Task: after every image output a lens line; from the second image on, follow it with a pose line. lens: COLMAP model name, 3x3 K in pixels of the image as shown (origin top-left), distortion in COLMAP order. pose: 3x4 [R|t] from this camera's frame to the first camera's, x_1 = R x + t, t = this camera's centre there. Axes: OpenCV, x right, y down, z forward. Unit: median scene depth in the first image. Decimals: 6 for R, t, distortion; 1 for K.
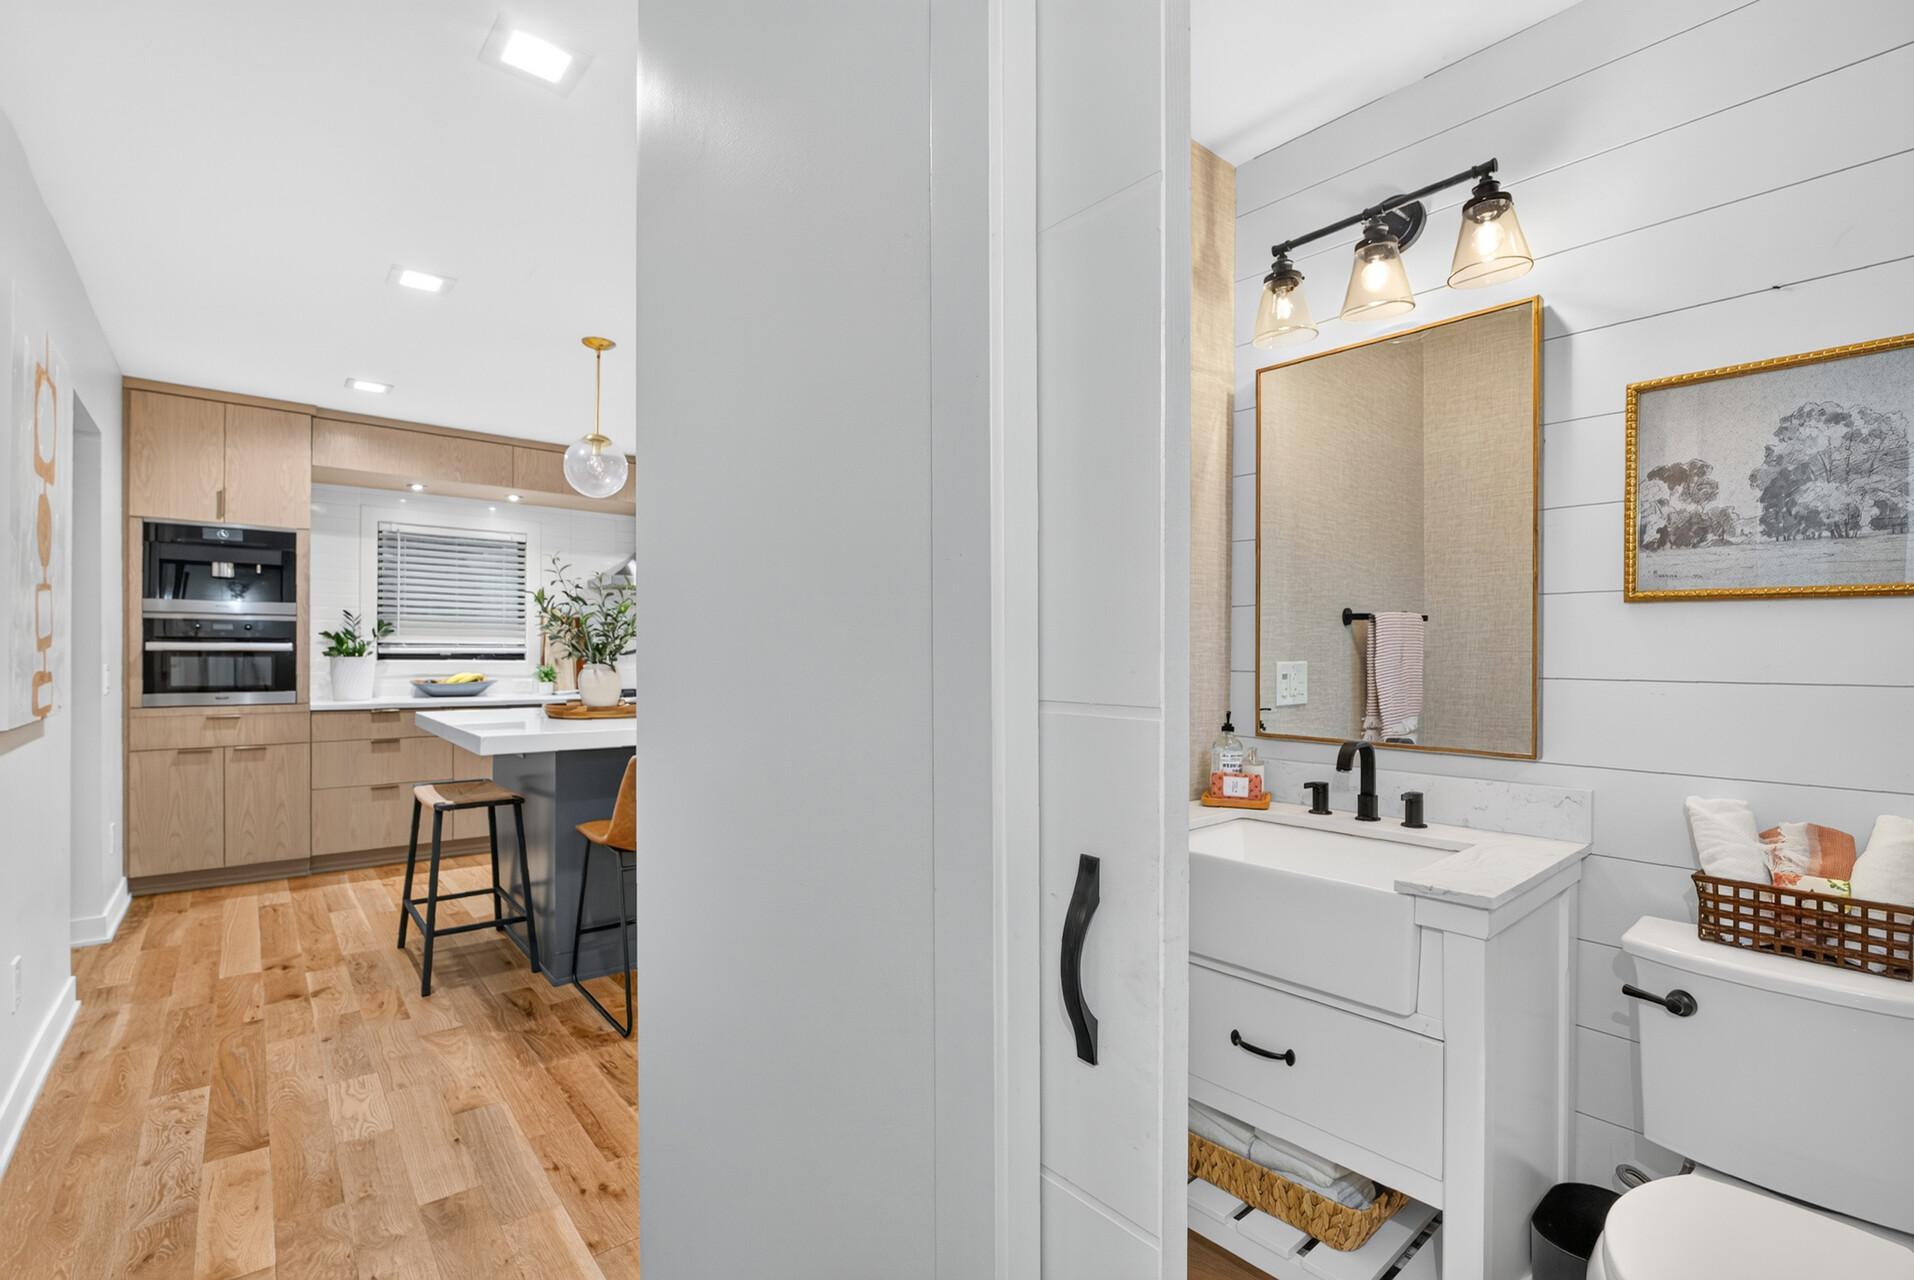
lens RADIAL K [[841.9, 0, 957.3], [0, 841.9, 650.6], [0, 0, 1]] dist [-0.013191, 0.000670]
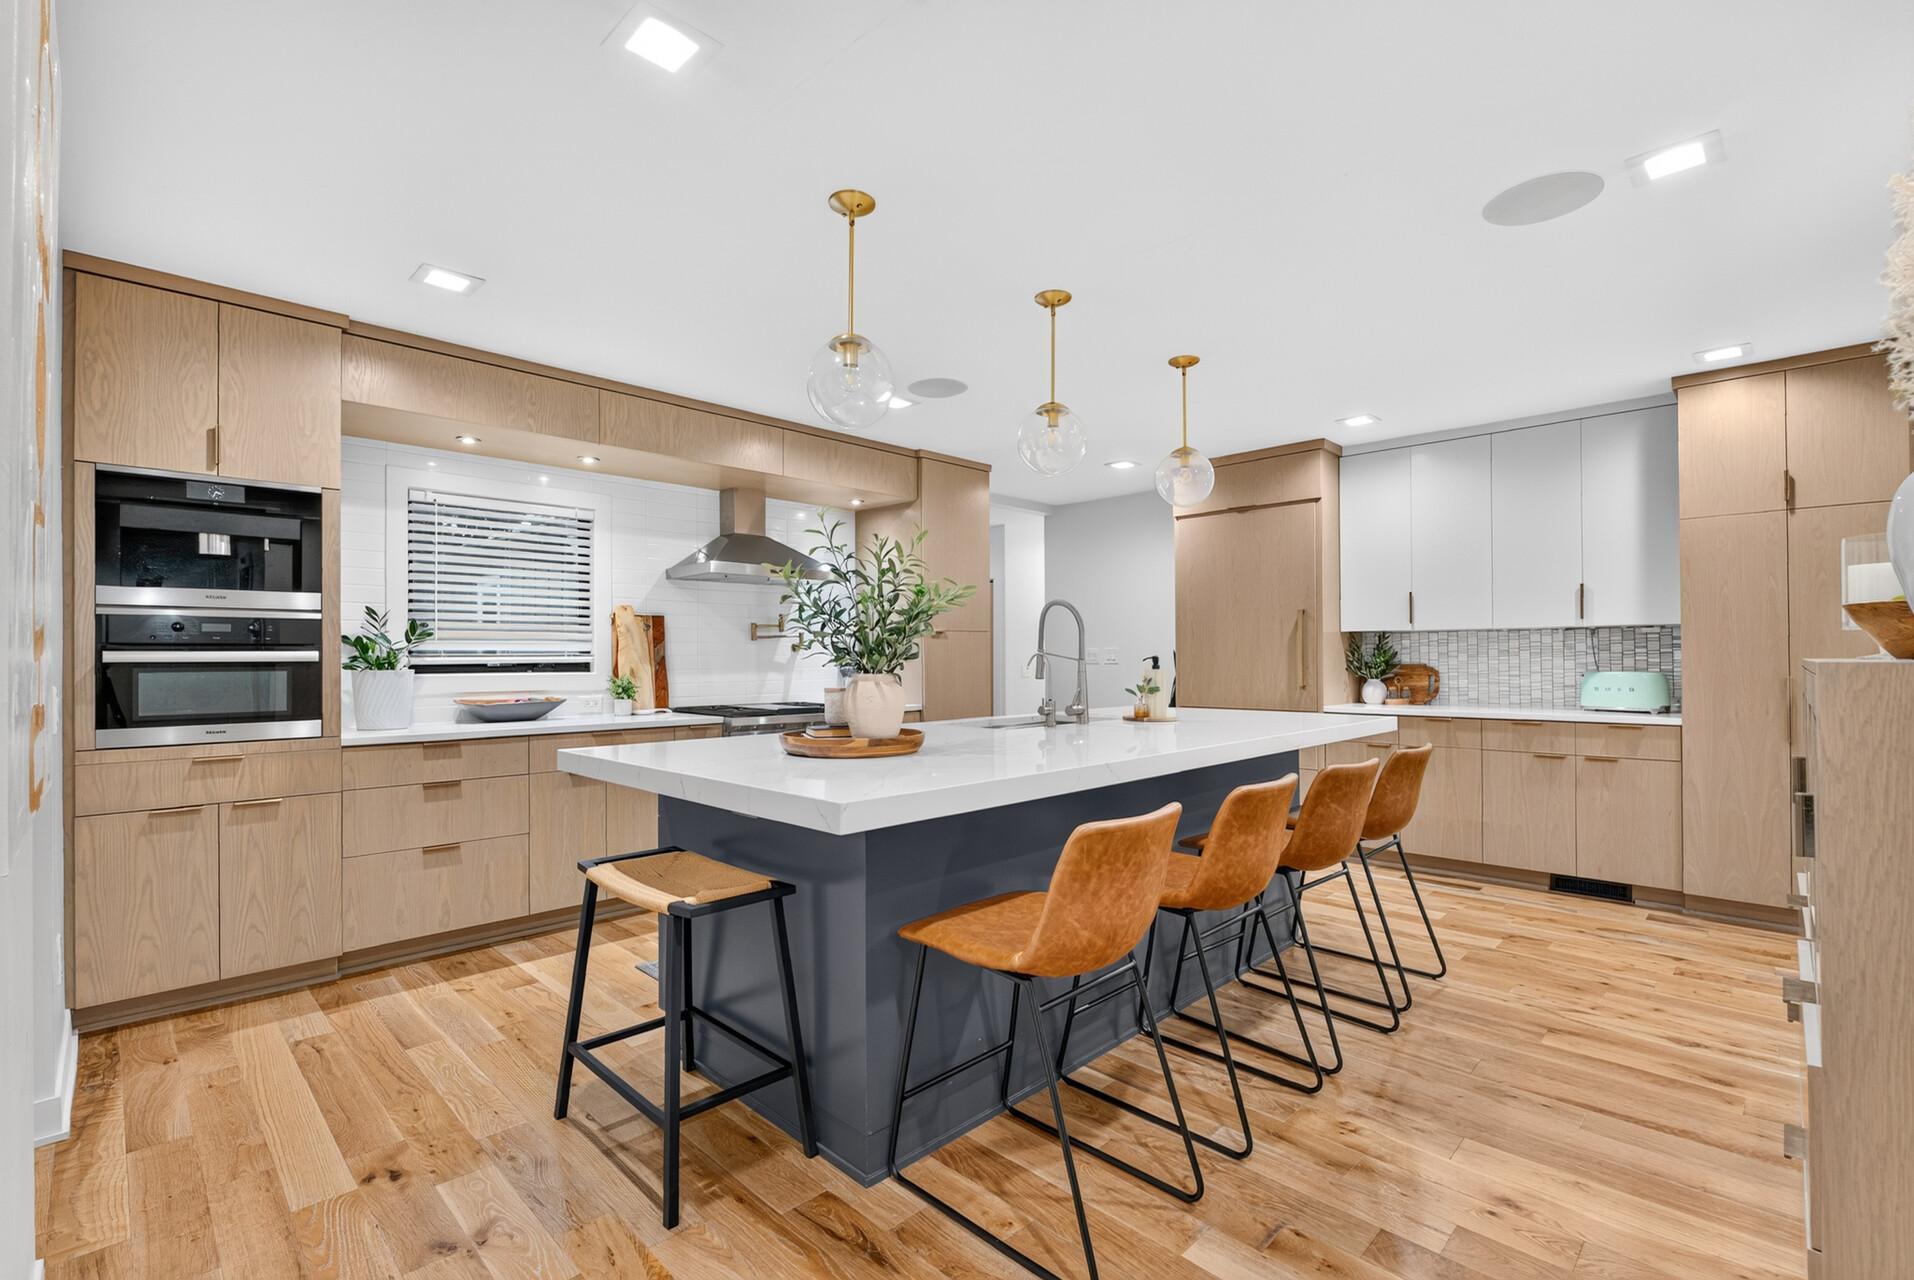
lens RADIAL K [[841.9, 0, 958.2], [0, 841.9, 648.8], [0, 0, 1]] dist [-0.013191, 0.000670]
pose [[0.995788, -0.011349, 0.090985, -0.338333], [0.012348, 0.999869, -0.010418, 0.003550], [-0.090855, 0.011498, 0.995798, 0.264974]]
